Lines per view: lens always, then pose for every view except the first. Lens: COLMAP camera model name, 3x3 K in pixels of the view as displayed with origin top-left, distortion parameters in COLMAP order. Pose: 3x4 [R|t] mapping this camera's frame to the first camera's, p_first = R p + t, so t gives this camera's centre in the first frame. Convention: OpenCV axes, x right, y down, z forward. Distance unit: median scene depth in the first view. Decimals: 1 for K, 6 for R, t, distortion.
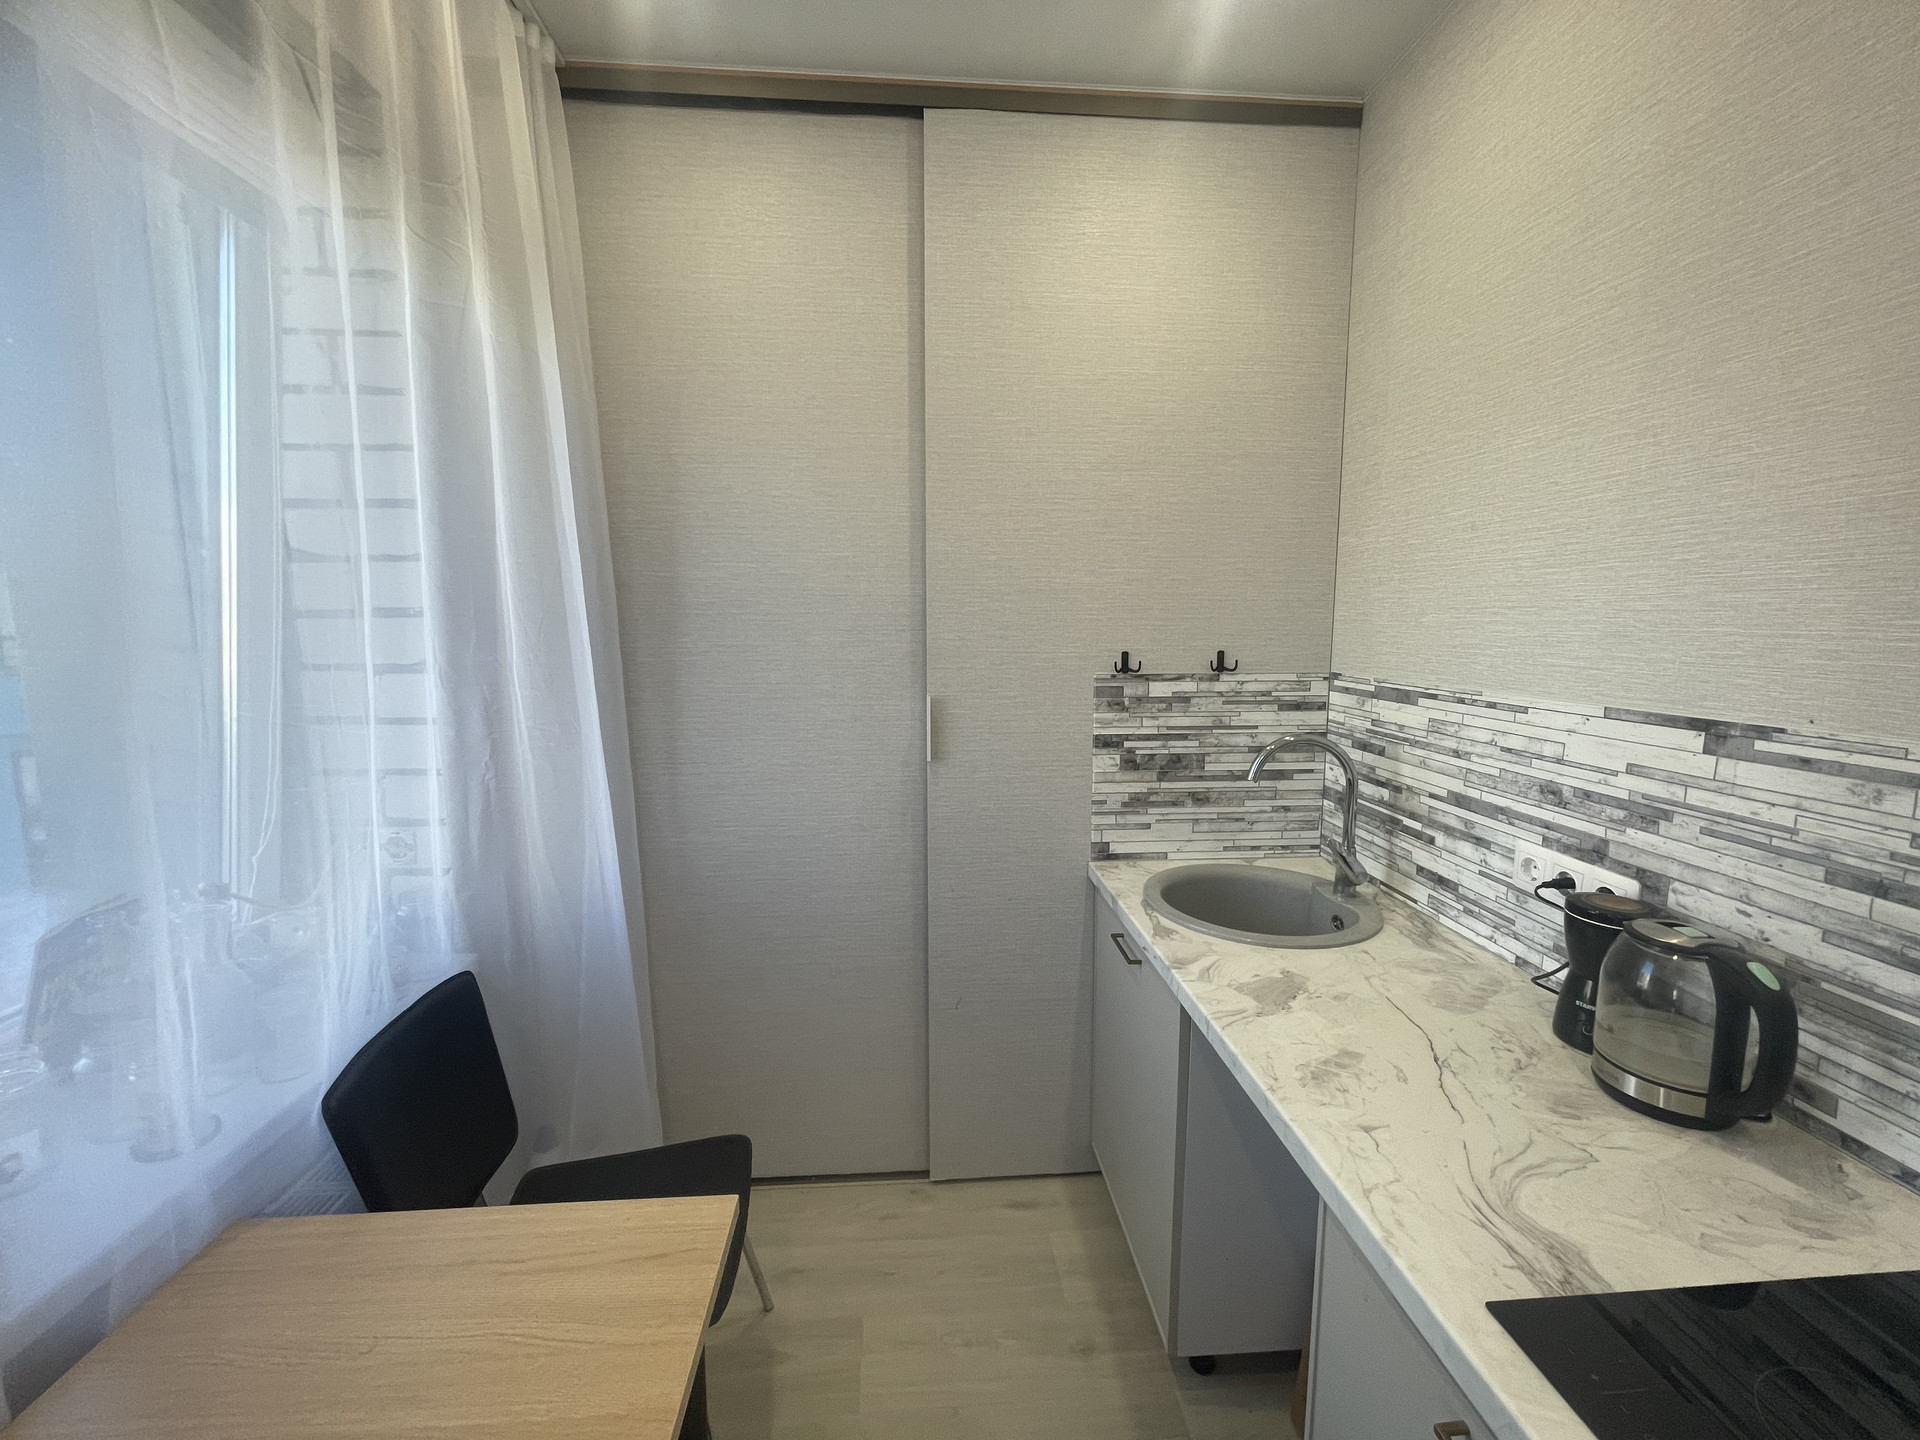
lens RADIAL K [[773.5, 0, 958.5], [0, 773.5, 716.2], [0, 0, 1]] dist [-0.003102, 0.000388]
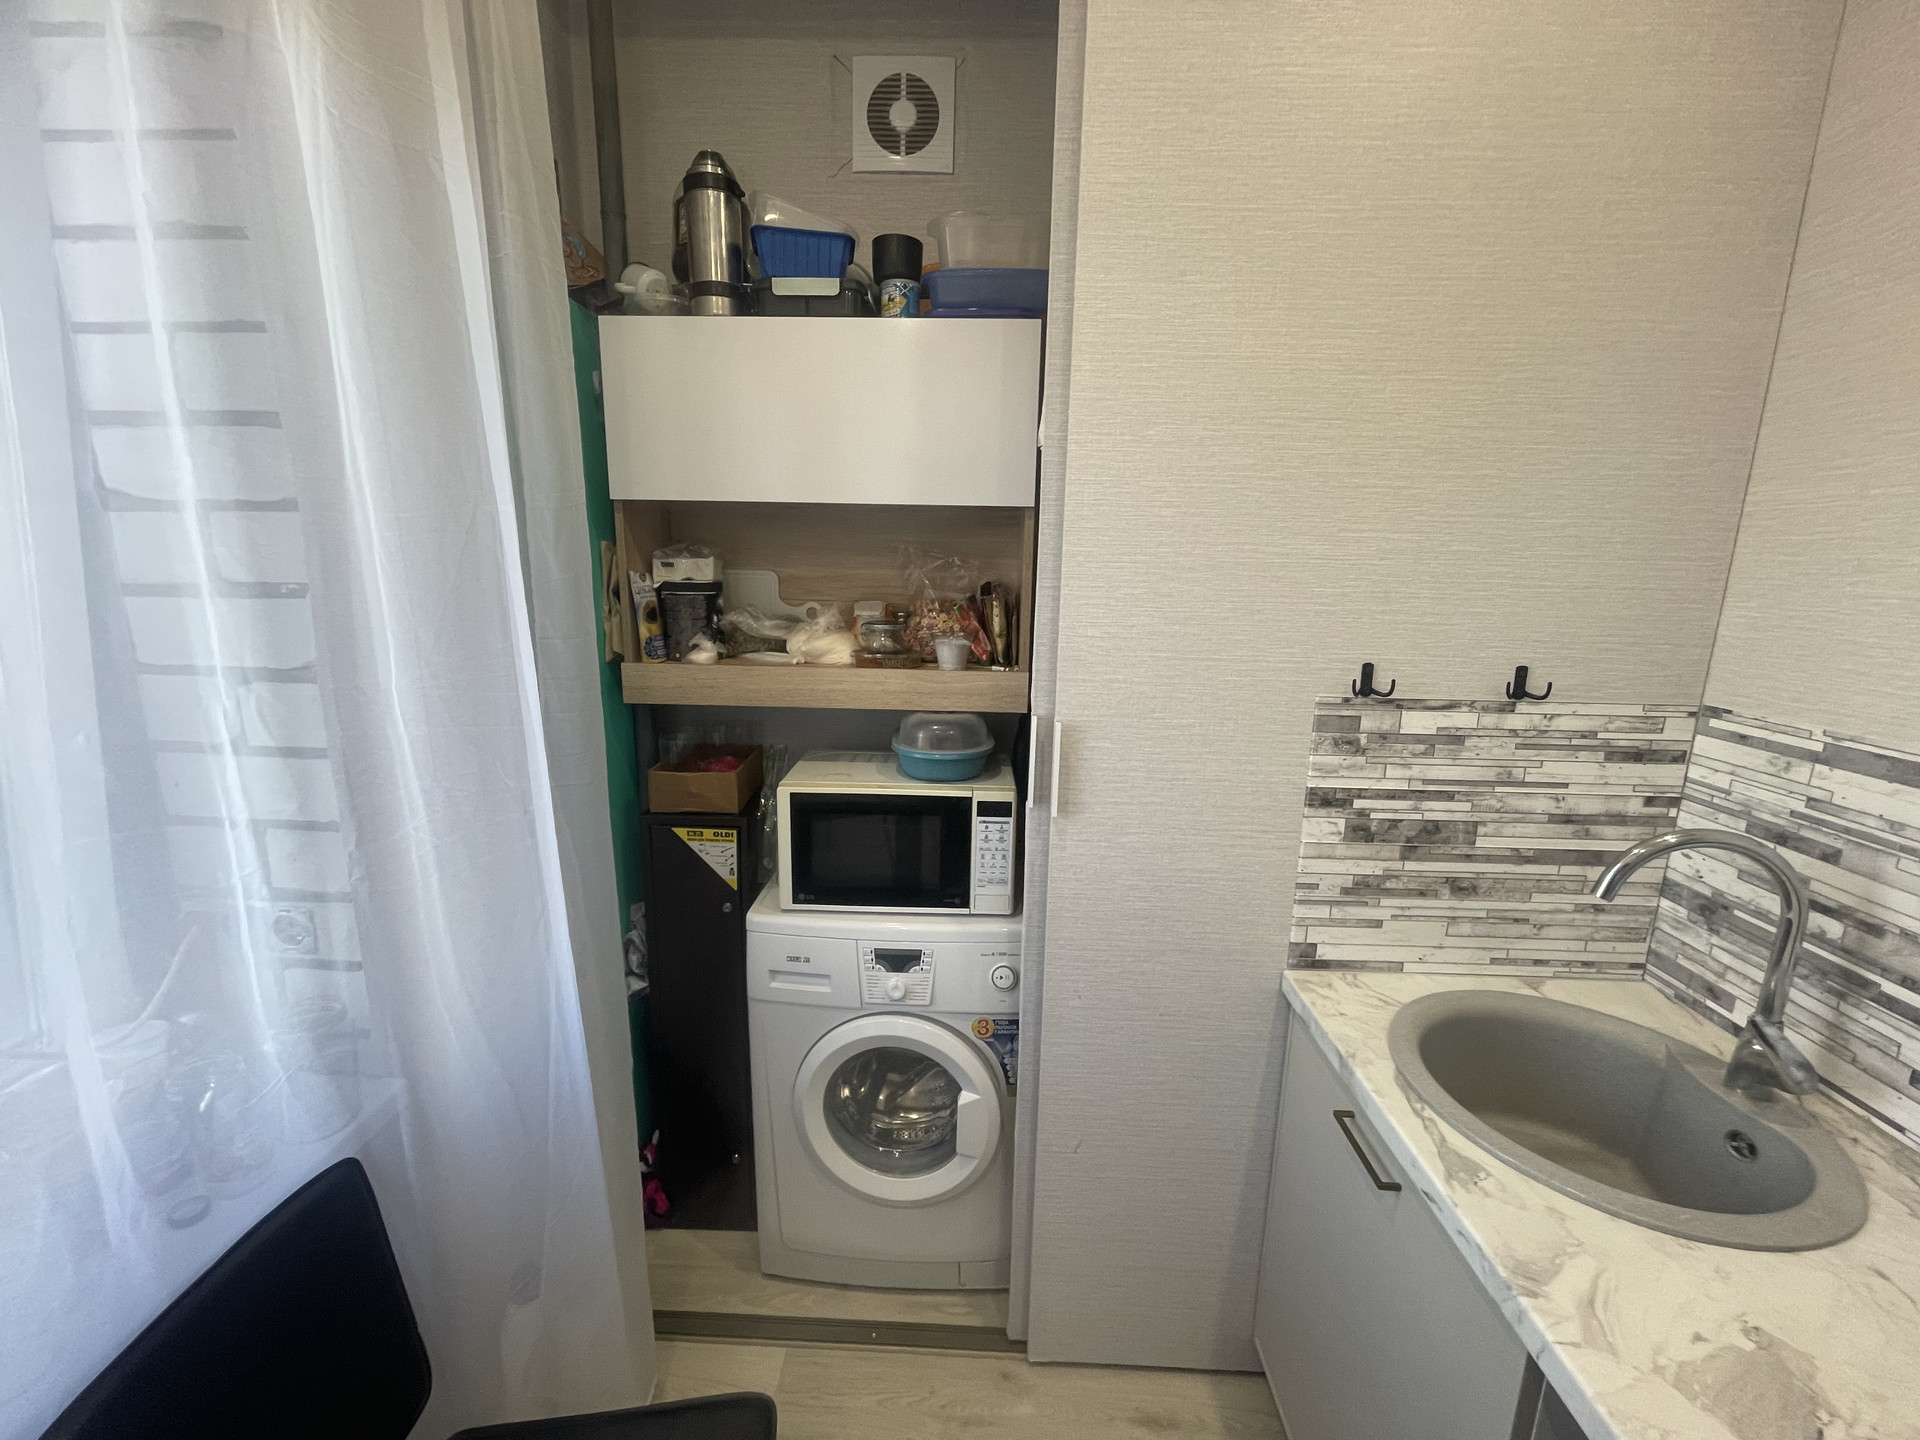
lens RADIAL K [[773.5, 0, 965.0], [0, 773.5, 720.8], [0, 0, 1]] dist [-0.003102, 0.000388]
pose [[0.994222, 0.040550, -0.099387, -0.055247], [-0.033112, 0.996605, 0.075379, -0.077182], [0.102106, -0.071652, 0.992190, 0.341679]]
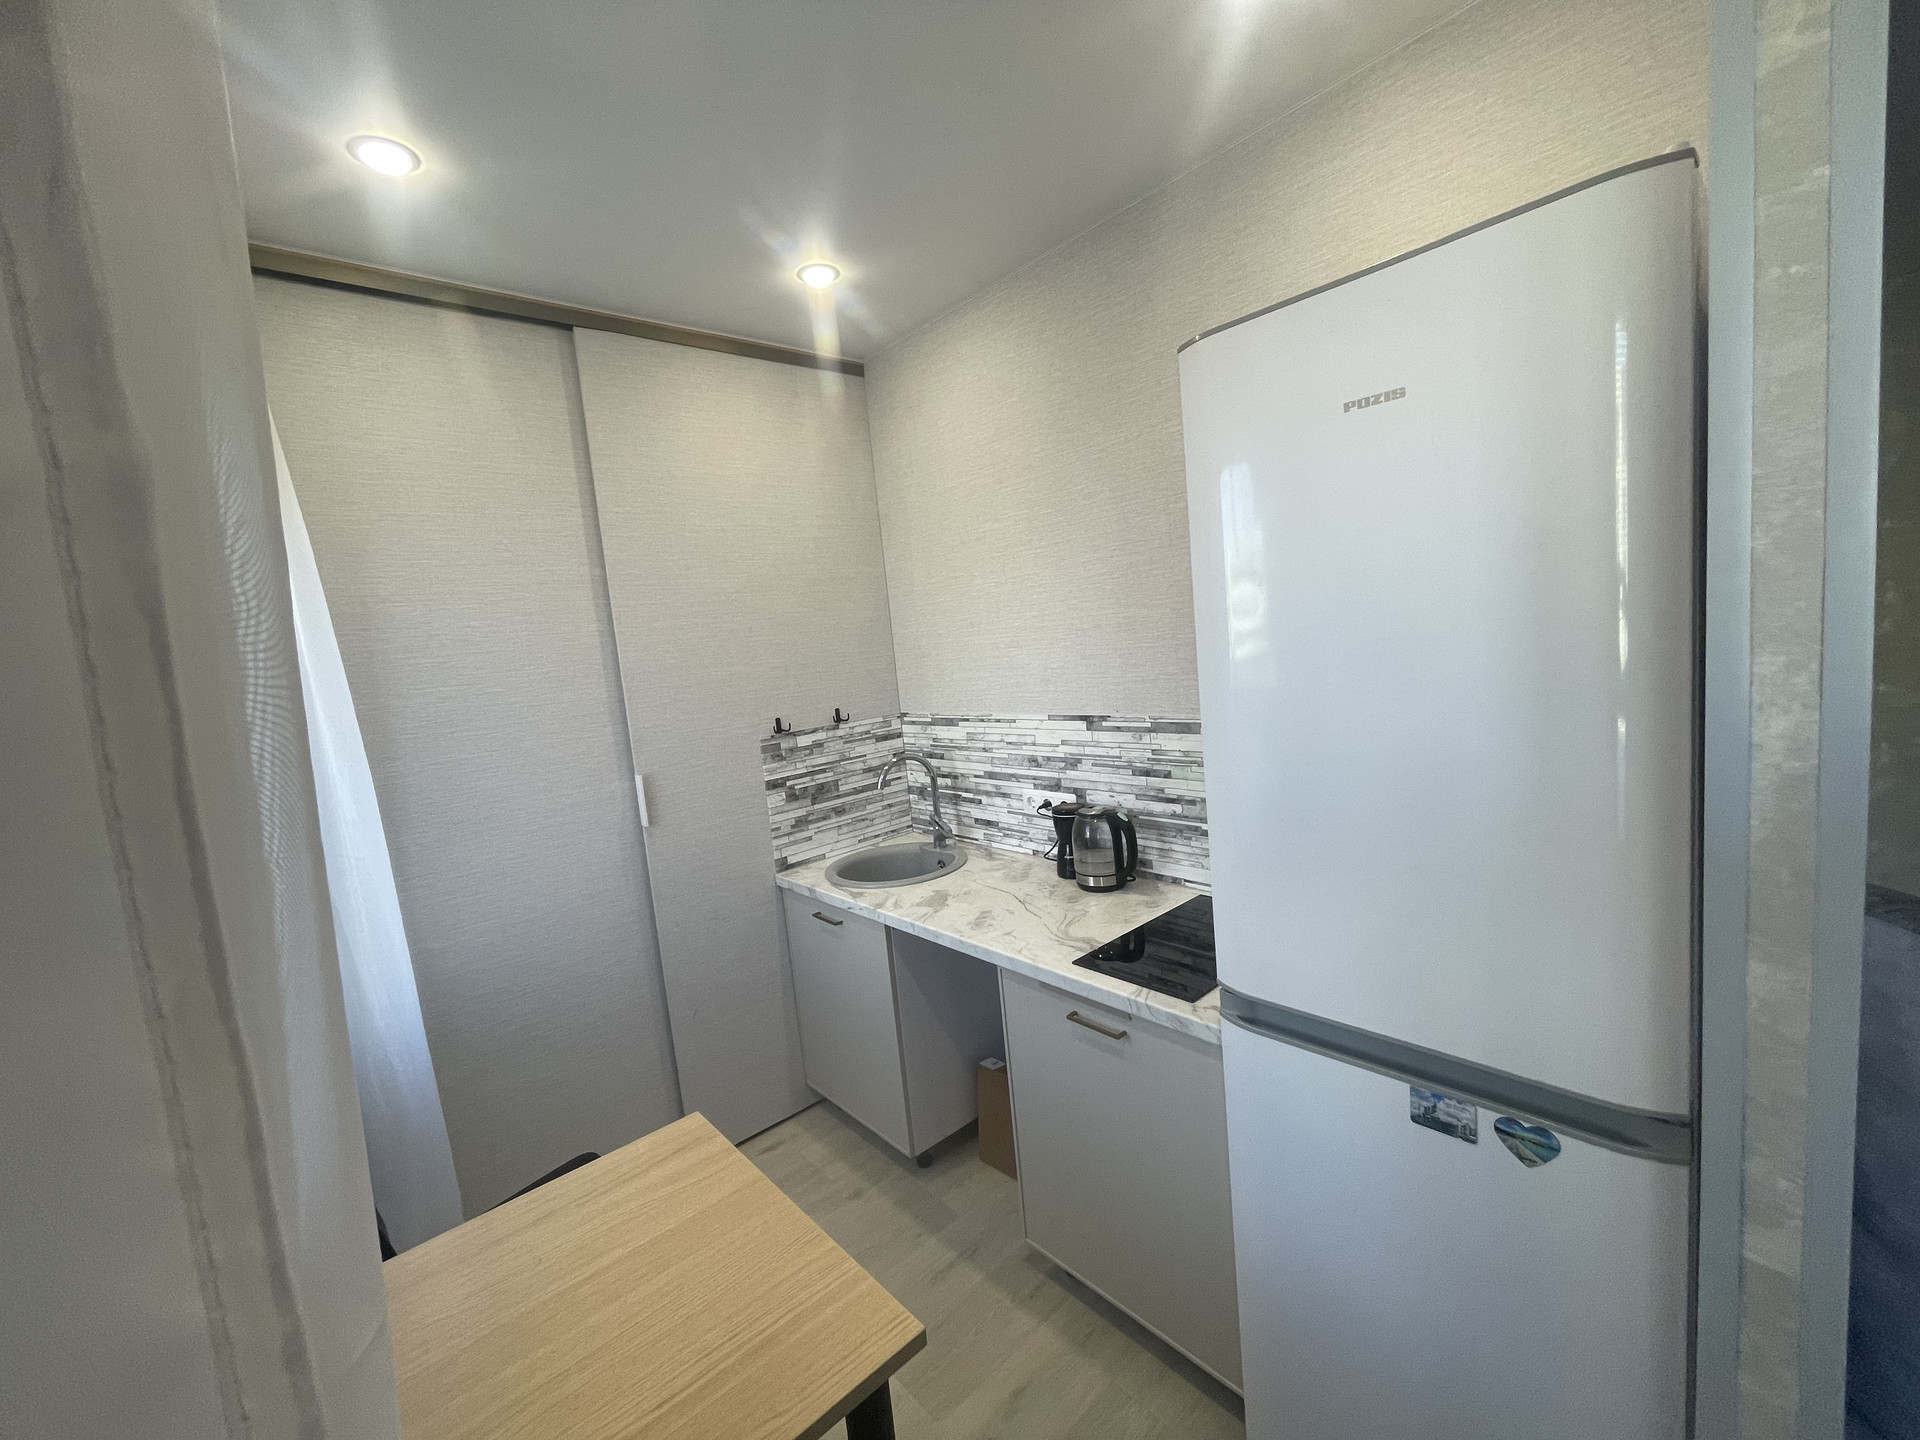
lens RADIAL K [[773.5, 0, 959.5], [0, 773.5, 707.5], [0, 0, 1]] dist [-0.003102, 0.000388]
pose [[0.790171, -0.130710, 0.598786, -0.381110], [0.171277, 0.985162, -0.010967, -0.032187], [-0.588468, 0.111224, 0.800834, -0.337294]]
